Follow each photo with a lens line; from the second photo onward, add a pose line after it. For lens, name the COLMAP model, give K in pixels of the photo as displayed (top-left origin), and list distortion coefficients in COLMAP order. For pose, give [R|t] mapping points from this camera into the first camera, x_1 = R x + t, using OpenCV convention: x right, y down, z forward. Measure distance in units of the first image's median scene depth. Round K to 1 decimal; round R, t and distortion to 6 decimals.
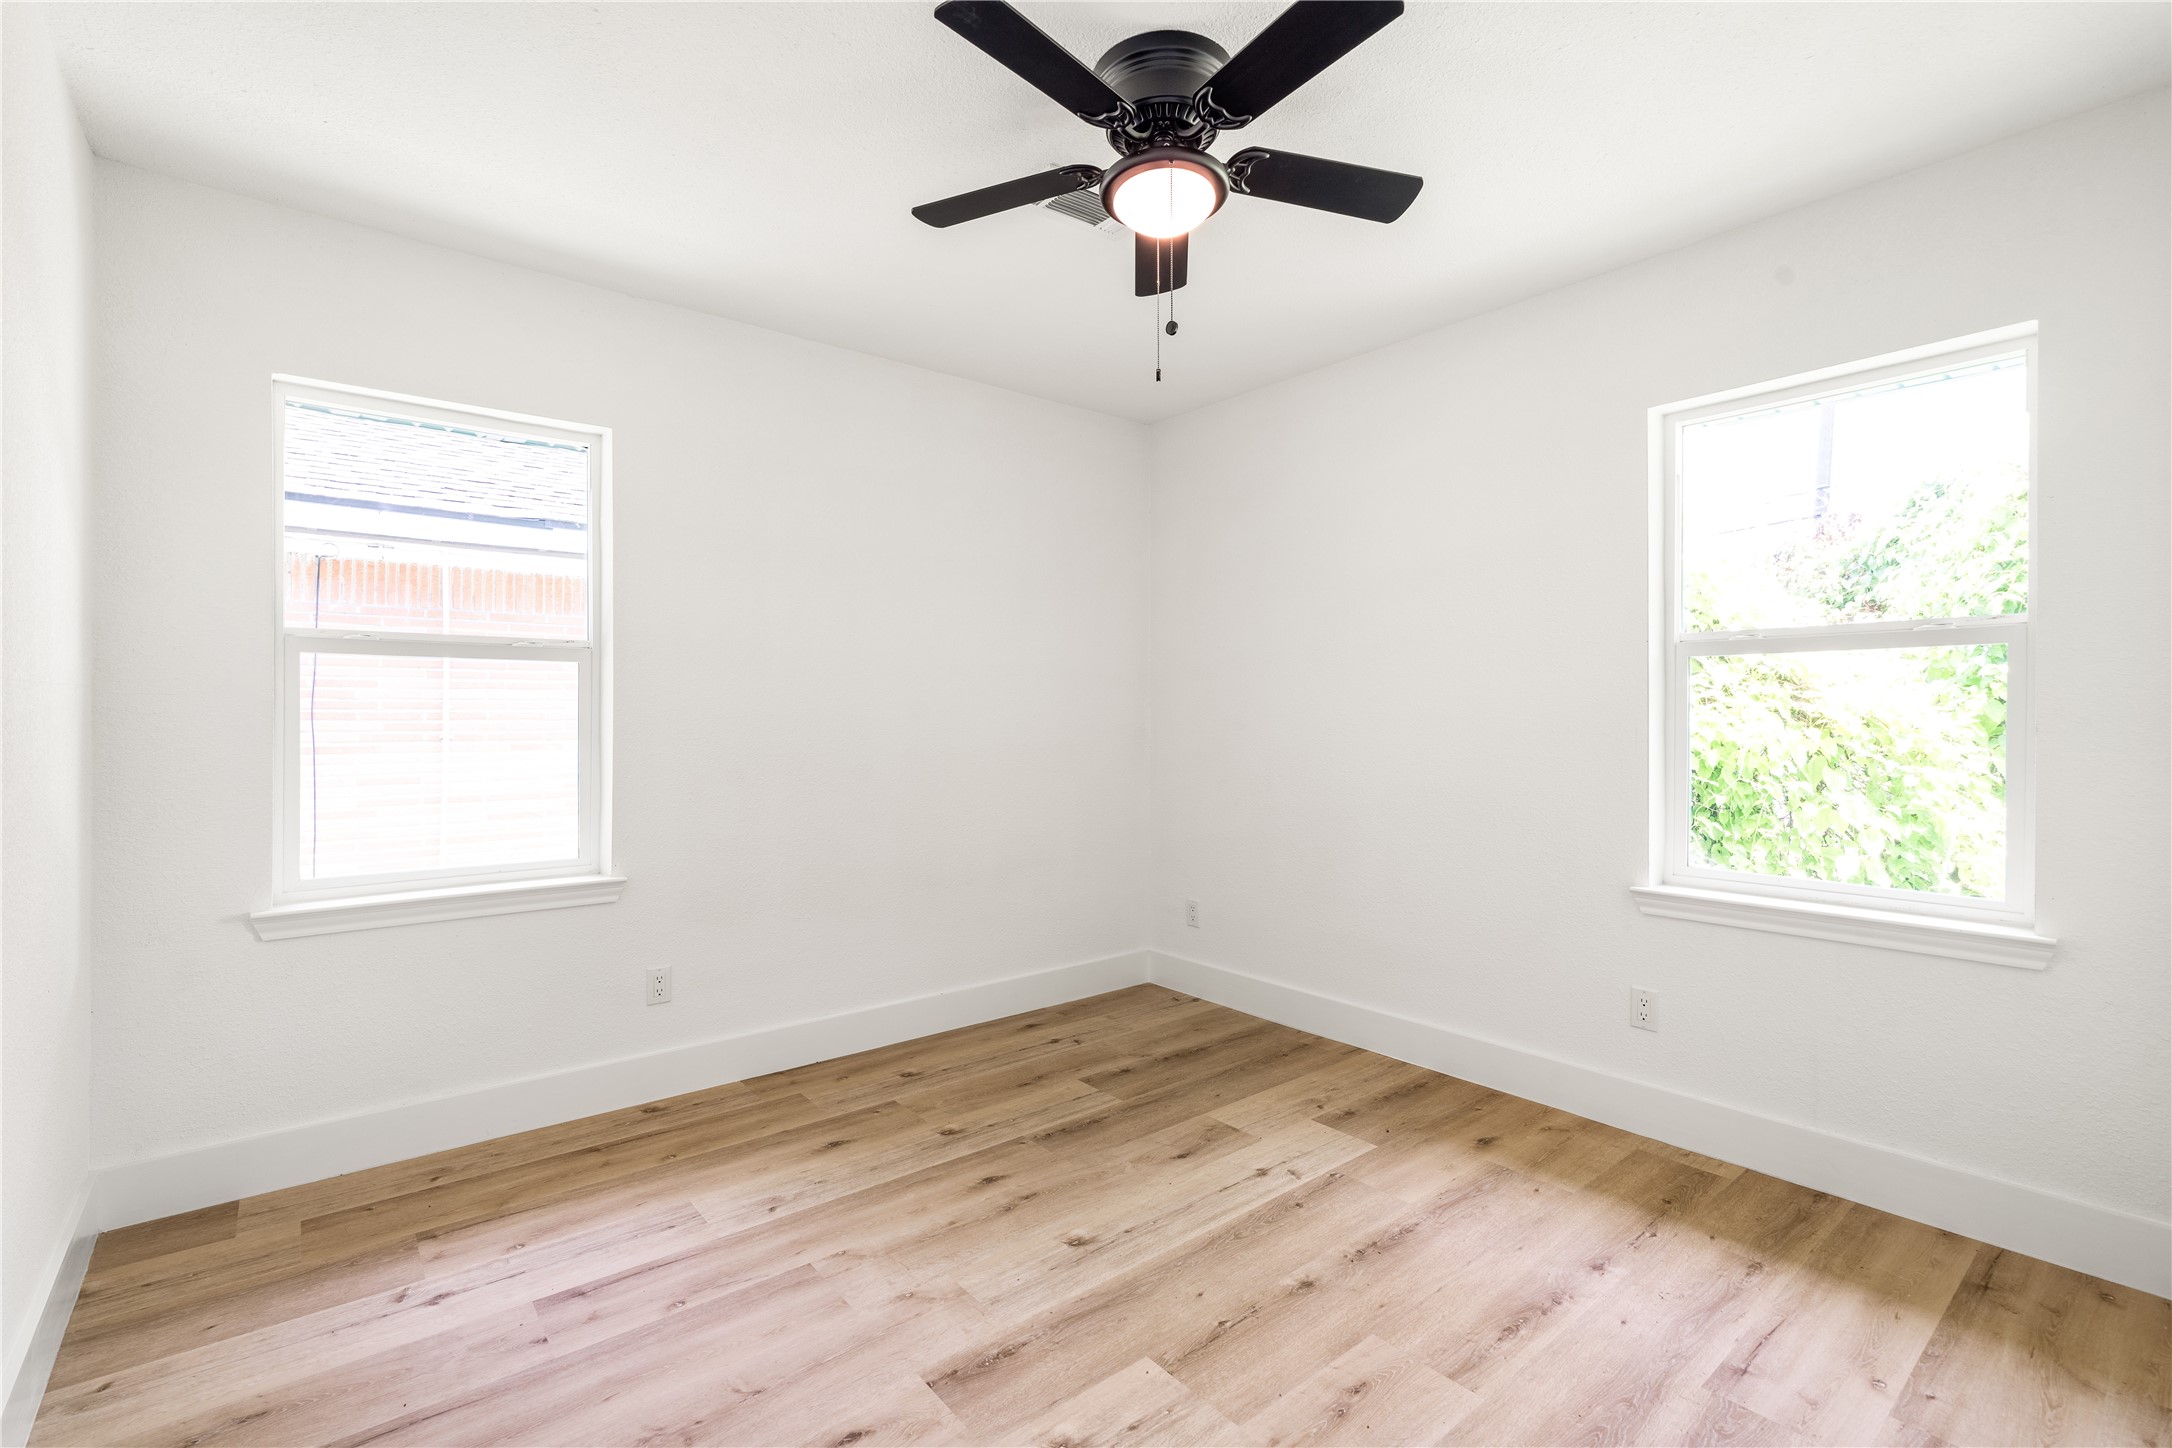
lens RADIAL K [[960.6, 0, 1086.1], [0, 960.6, 717.5], [0, 0, 1]] dist [-0.007555, 0.002066]
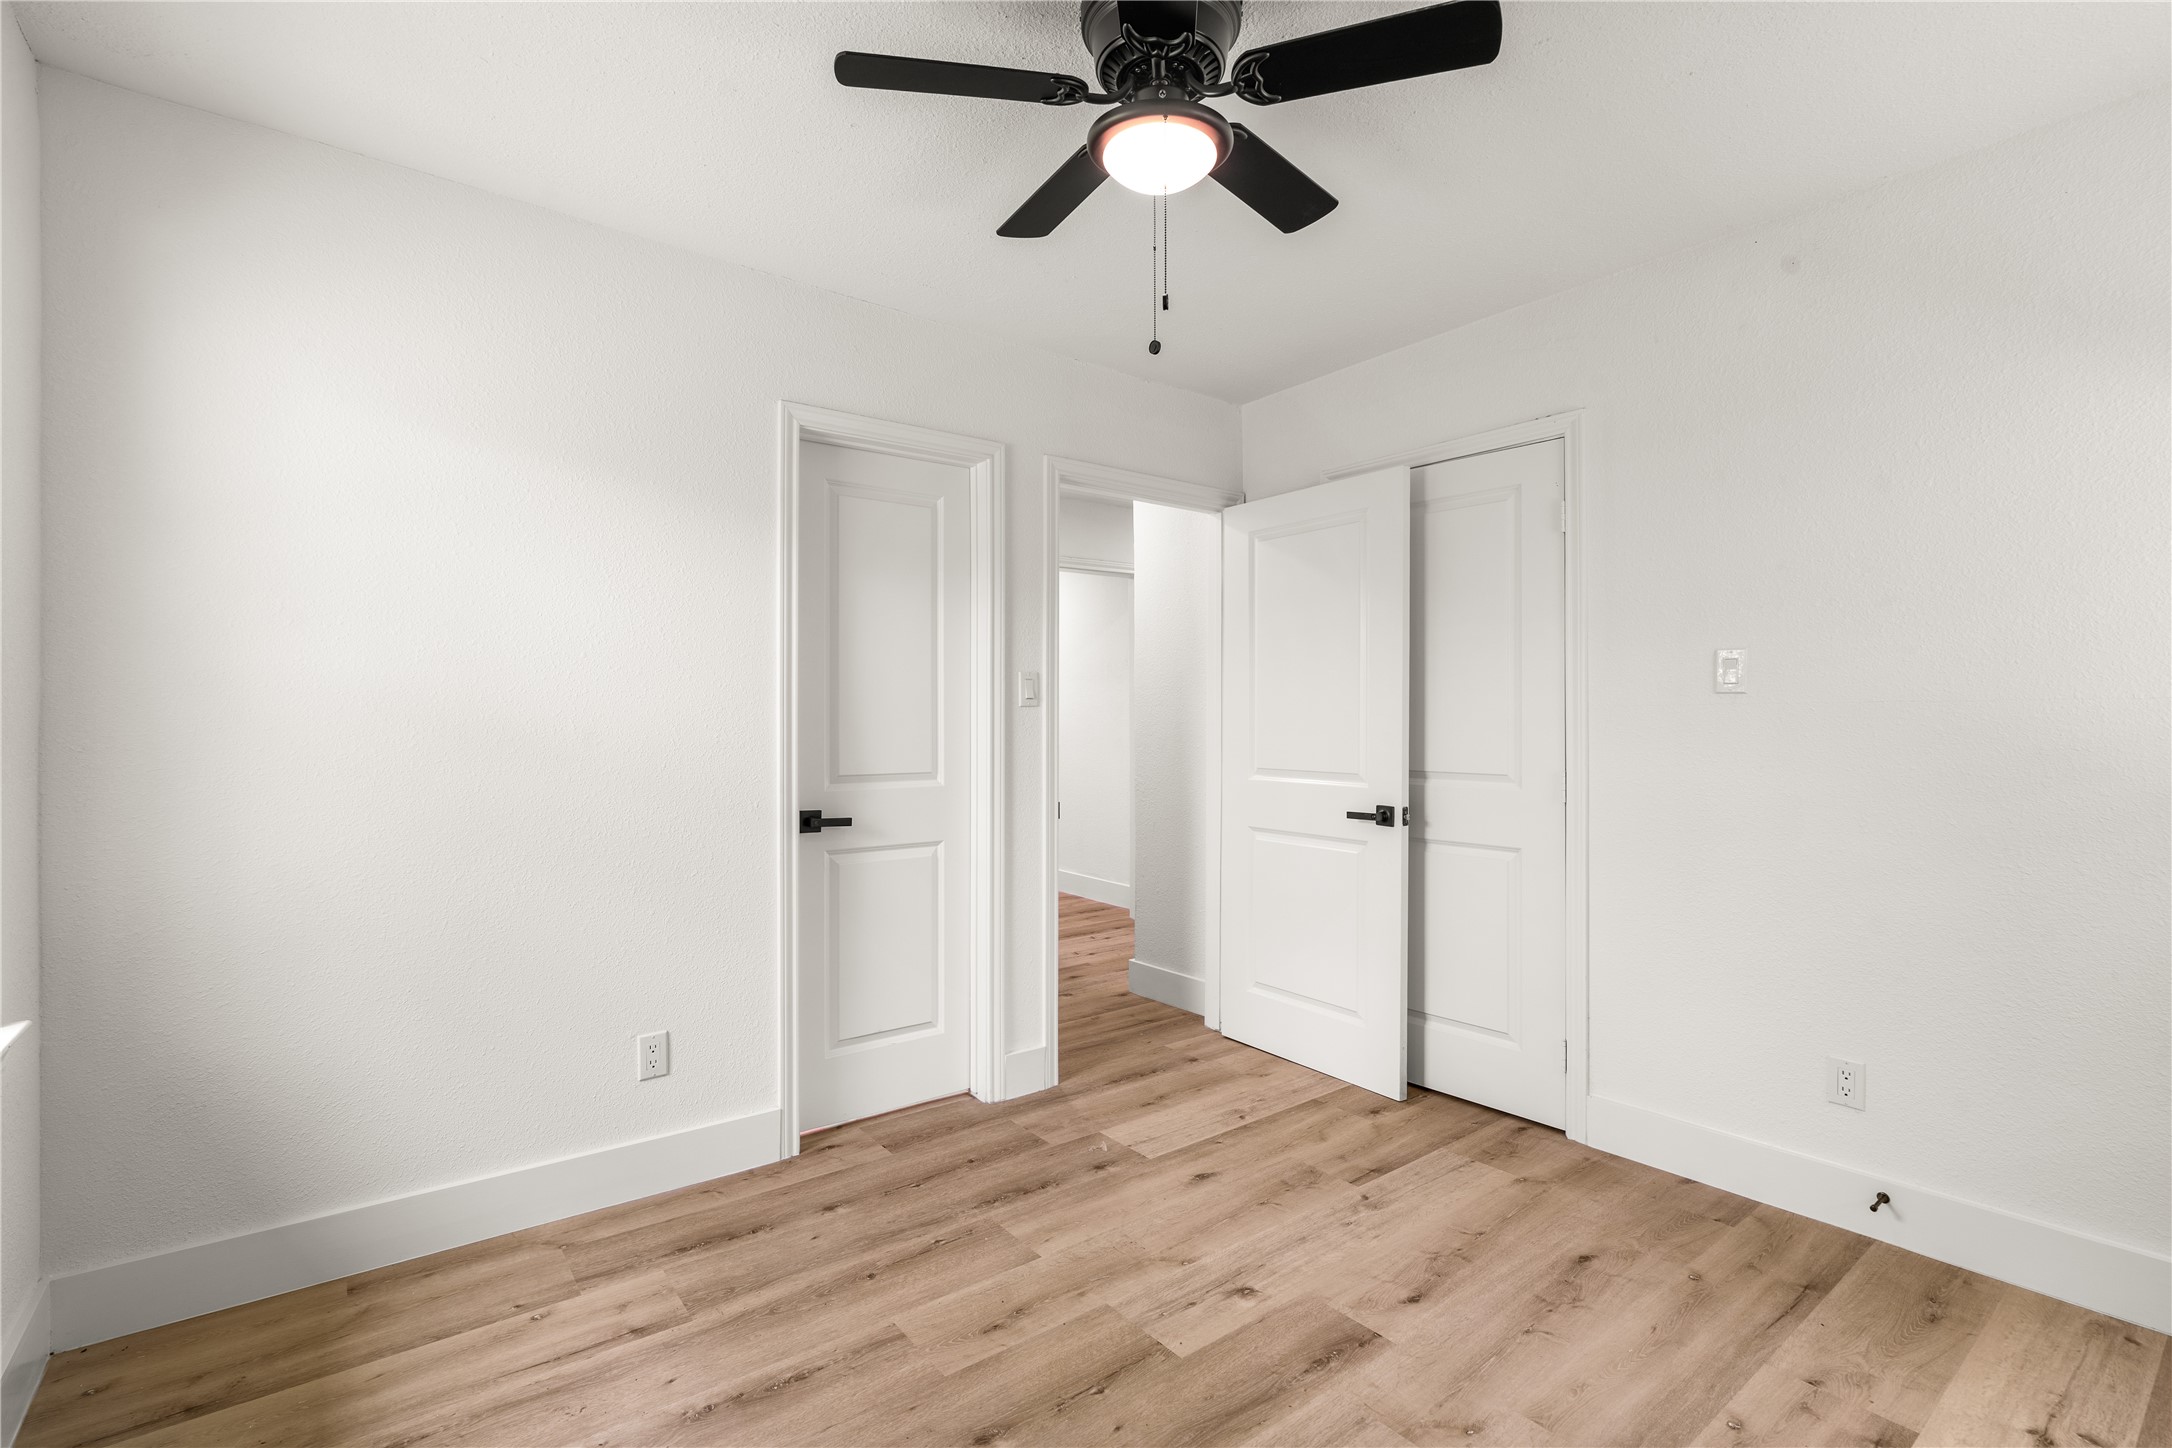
lens RADIAL K [[960.6, 0, 1085.6], [0, 960.6, 721.2], [0, 0, 1]] dist [-0.007555, 0.002066]
pose [[-0.999533, 0.002240, 0.030466, 0.133651], [0.002495, 0.999962, 0.008324, -0.021368], [-0.030446, 0.008396, -0.999501, 2.028663]]
